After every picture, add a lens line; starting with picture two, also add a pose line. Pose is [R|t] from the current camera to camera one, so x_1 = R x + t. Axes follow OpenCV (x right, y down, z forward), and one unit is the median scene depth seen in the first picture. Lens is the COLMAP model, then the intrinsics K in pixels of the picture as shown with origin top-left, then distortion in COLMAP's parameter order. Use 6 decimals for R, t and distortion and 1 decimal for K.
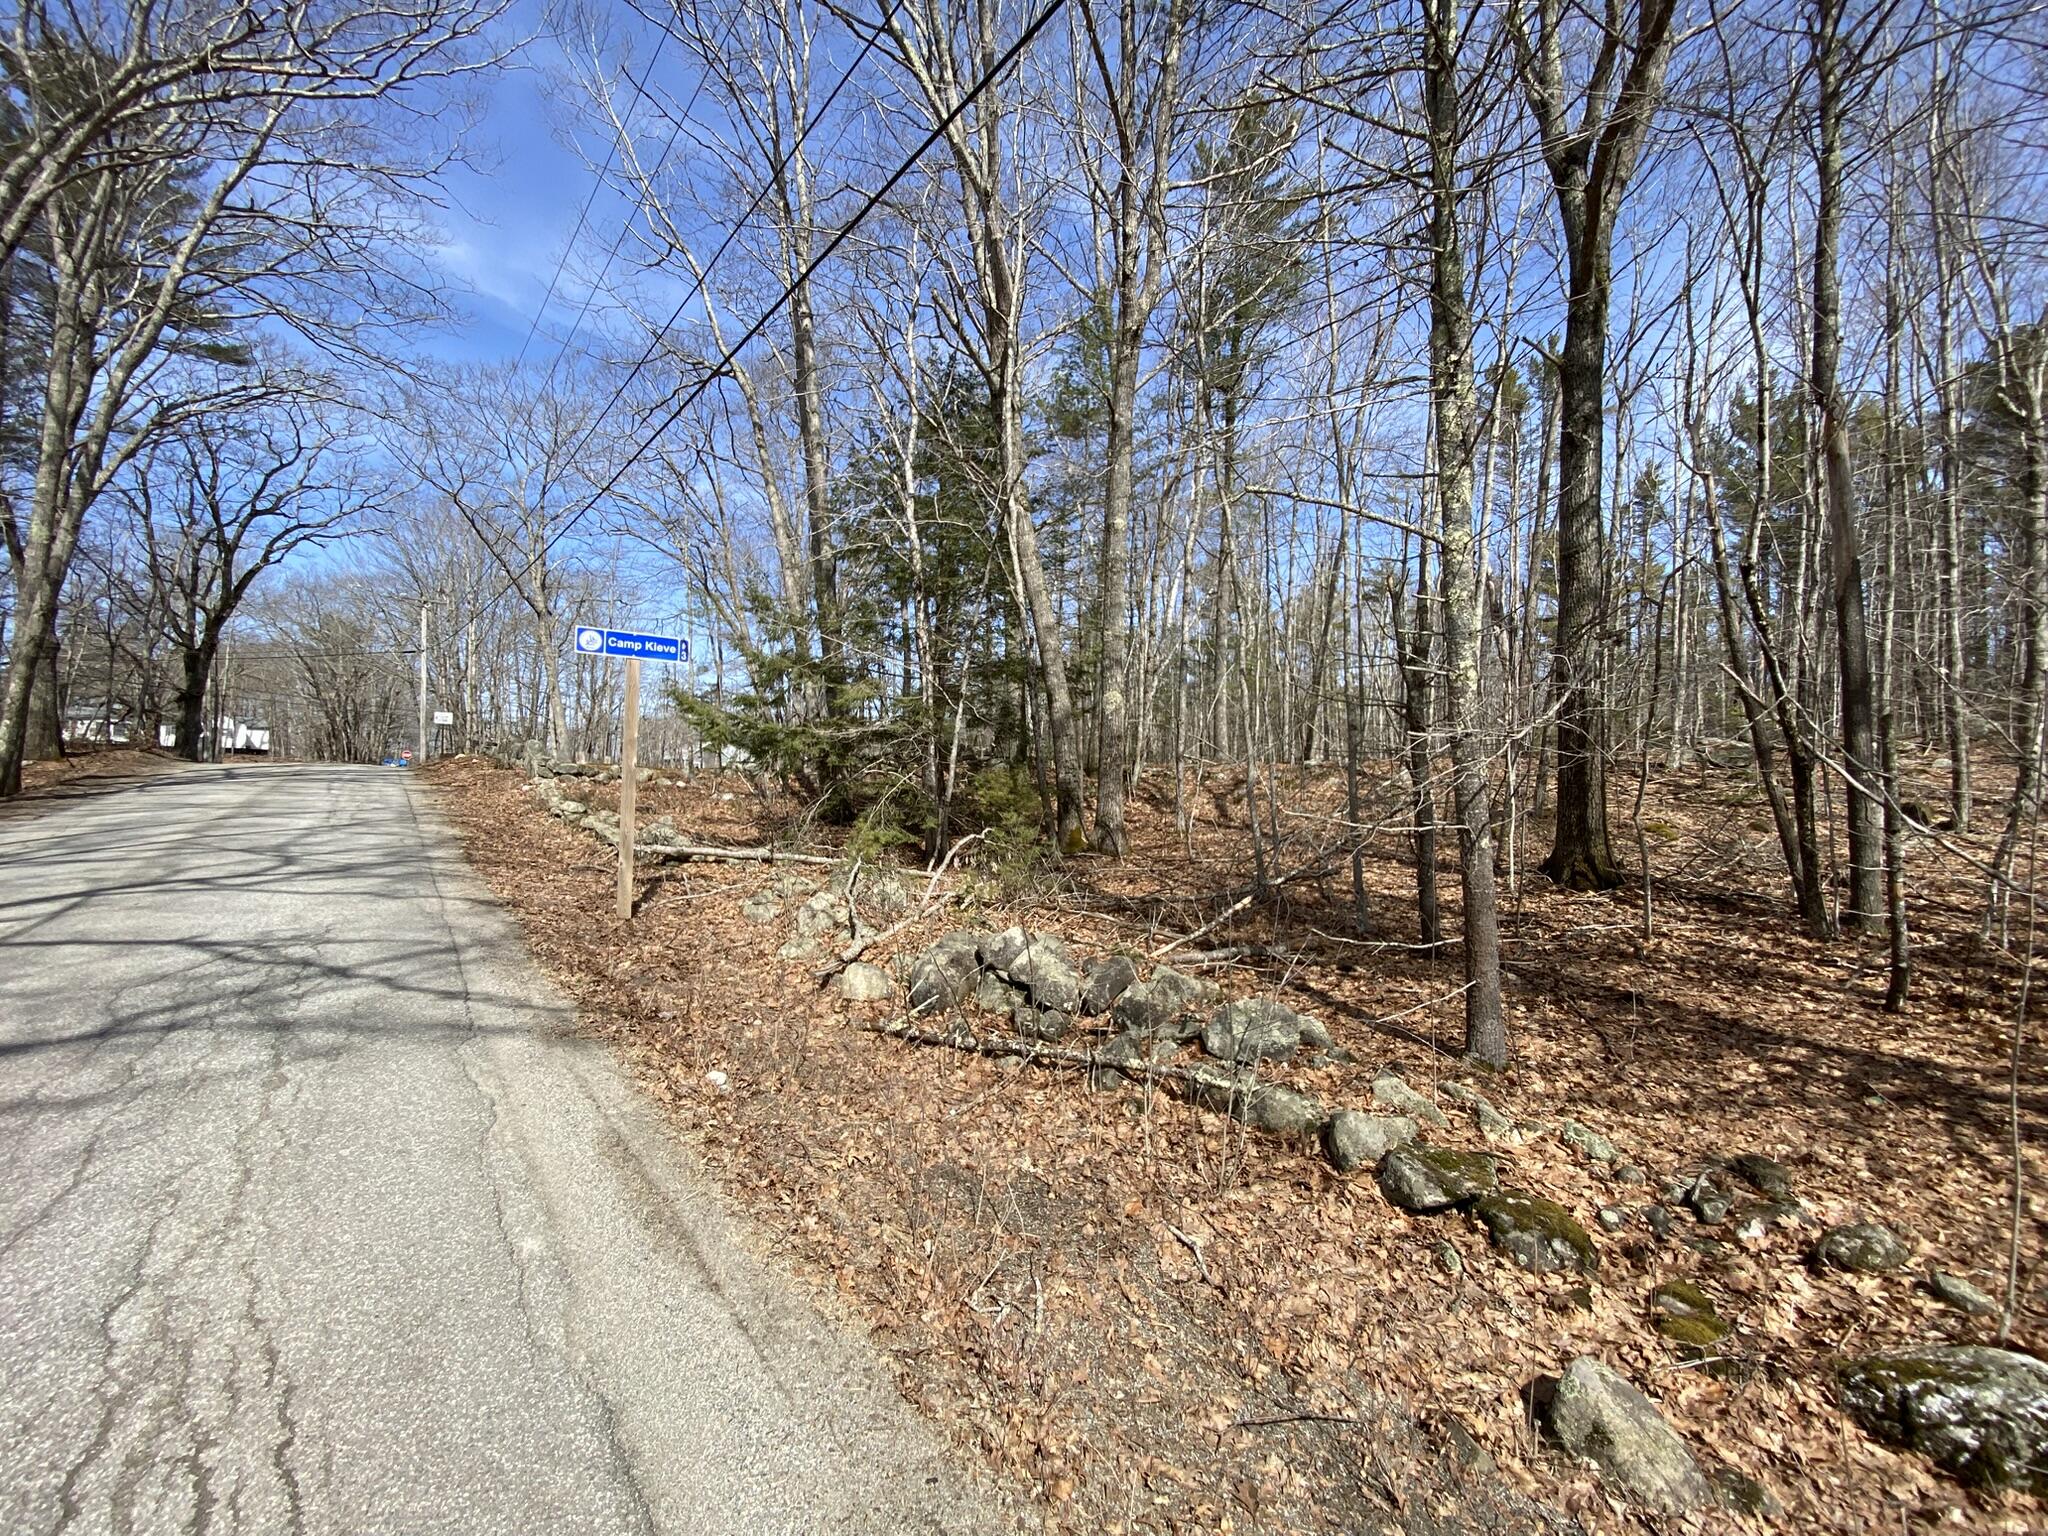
lens RADIAL K [[787.7, 0, 1019.0], [0, 787.7, 741.3], [0, 0, 1]] dist [-0.028805, -0.004317]
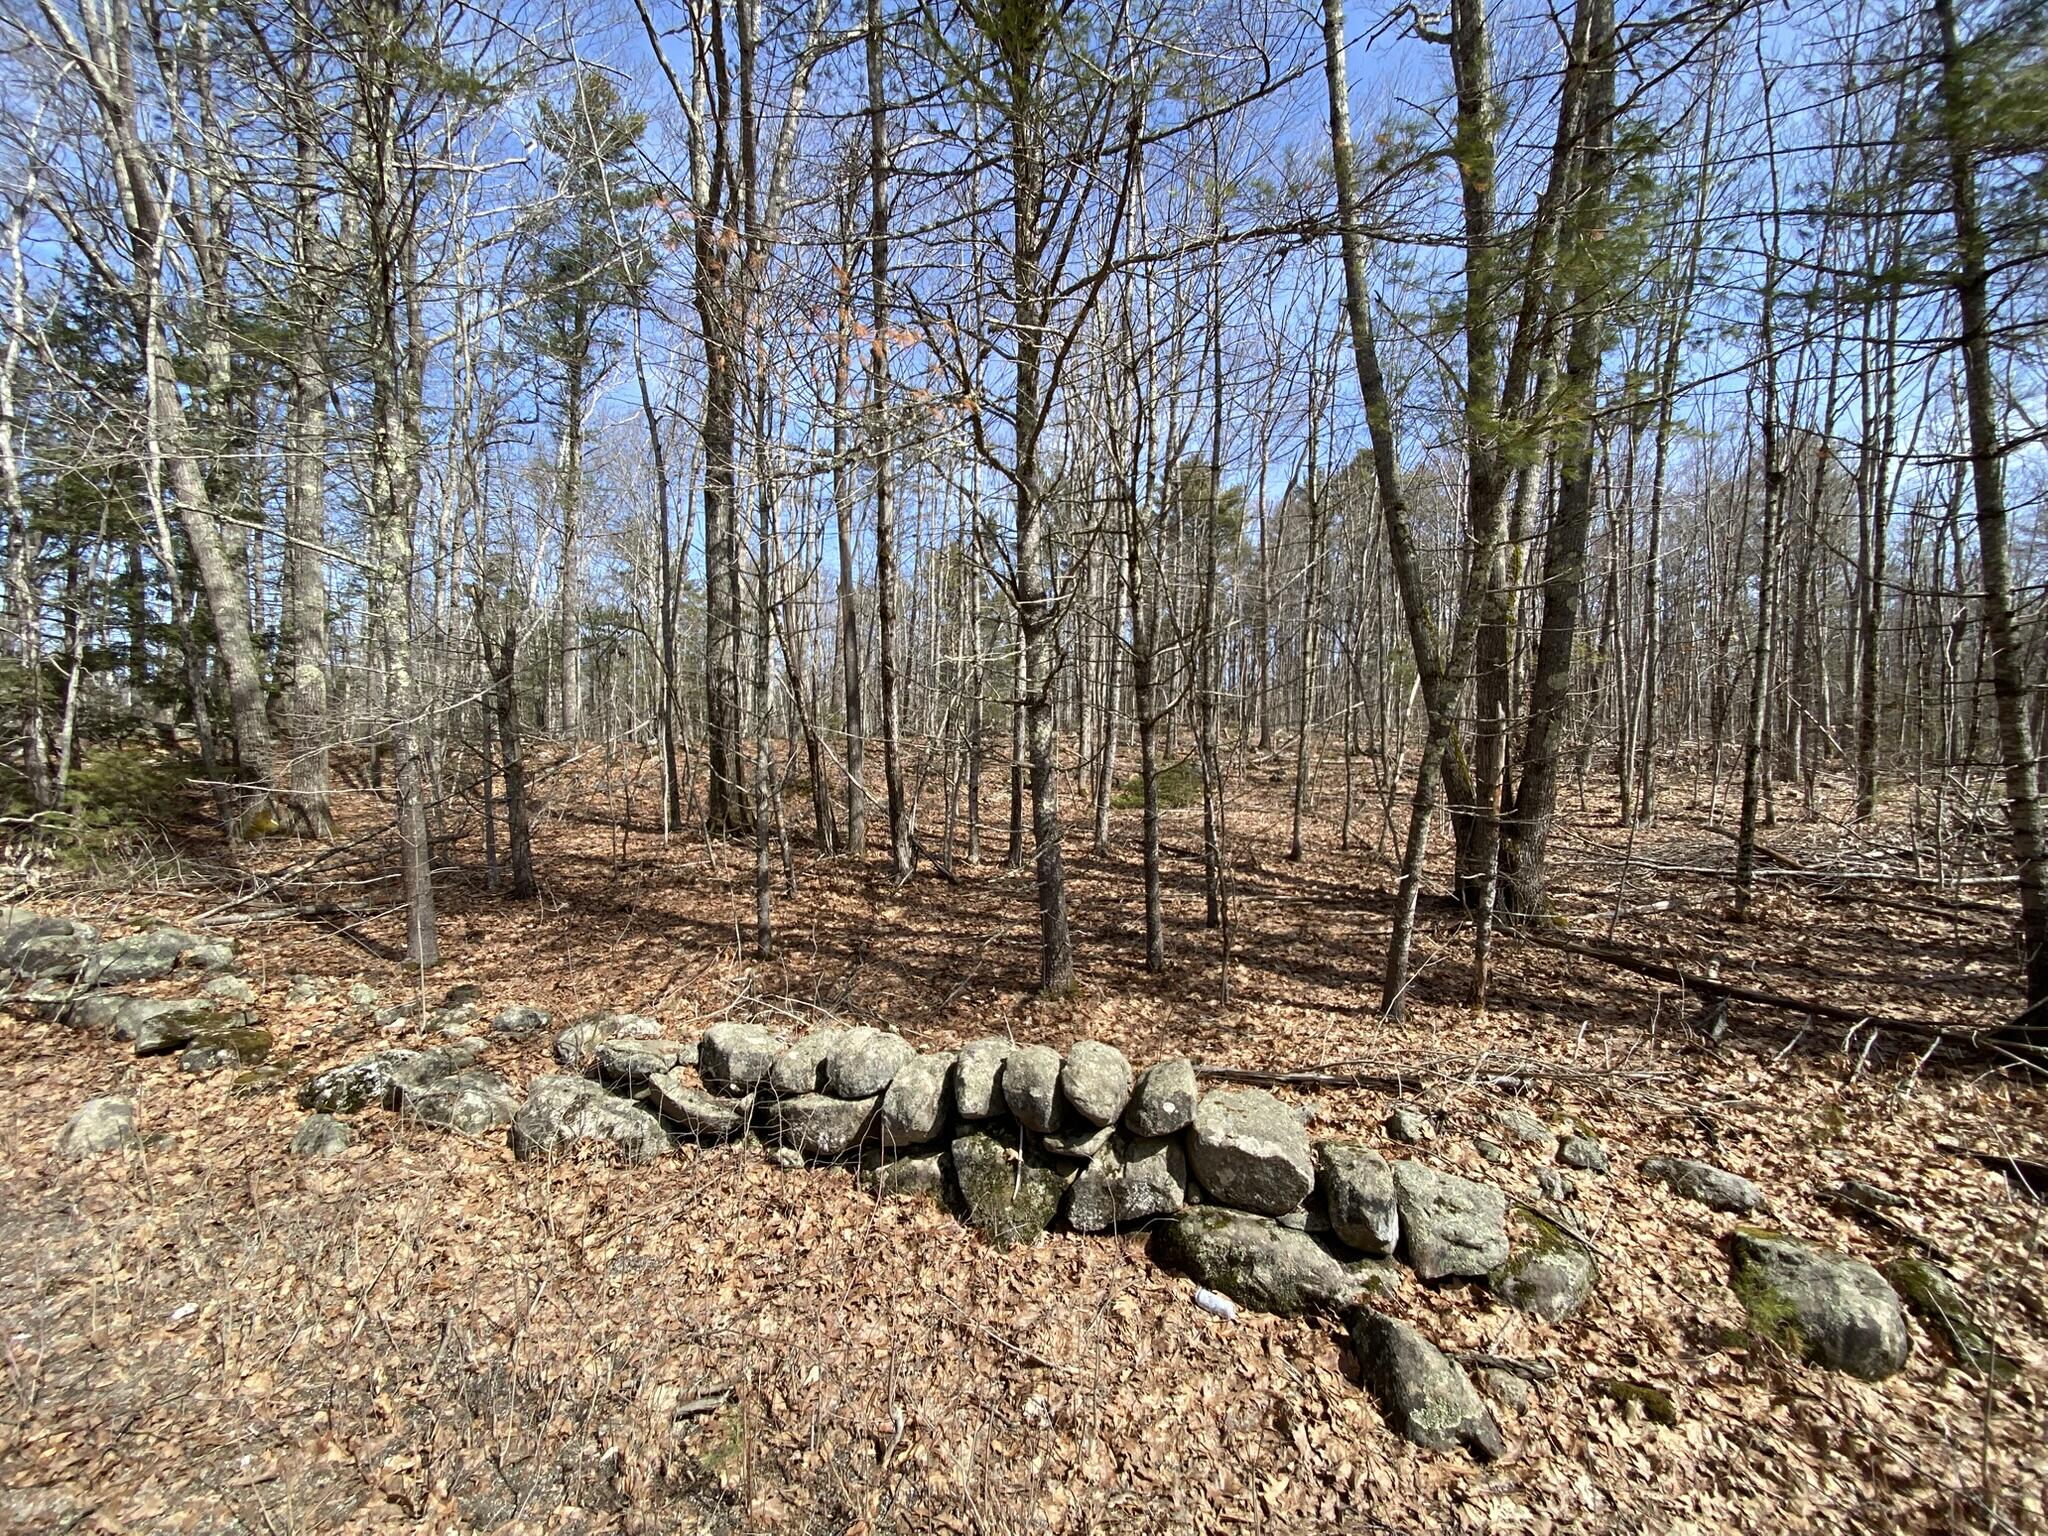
lens RADIAL K [[787.7, 0, 1019.0], [0, 787.7, 741.3], [0, 0, 1]] dist [-0.028805, -0.004317]
pose [[0.786103, 0.014670, 0.617921, 0.316650], [-0.029785, 0.999456, 0.014163, -0.011463], [-0.617377, -0.029538, 0.786113, -0.366630]]
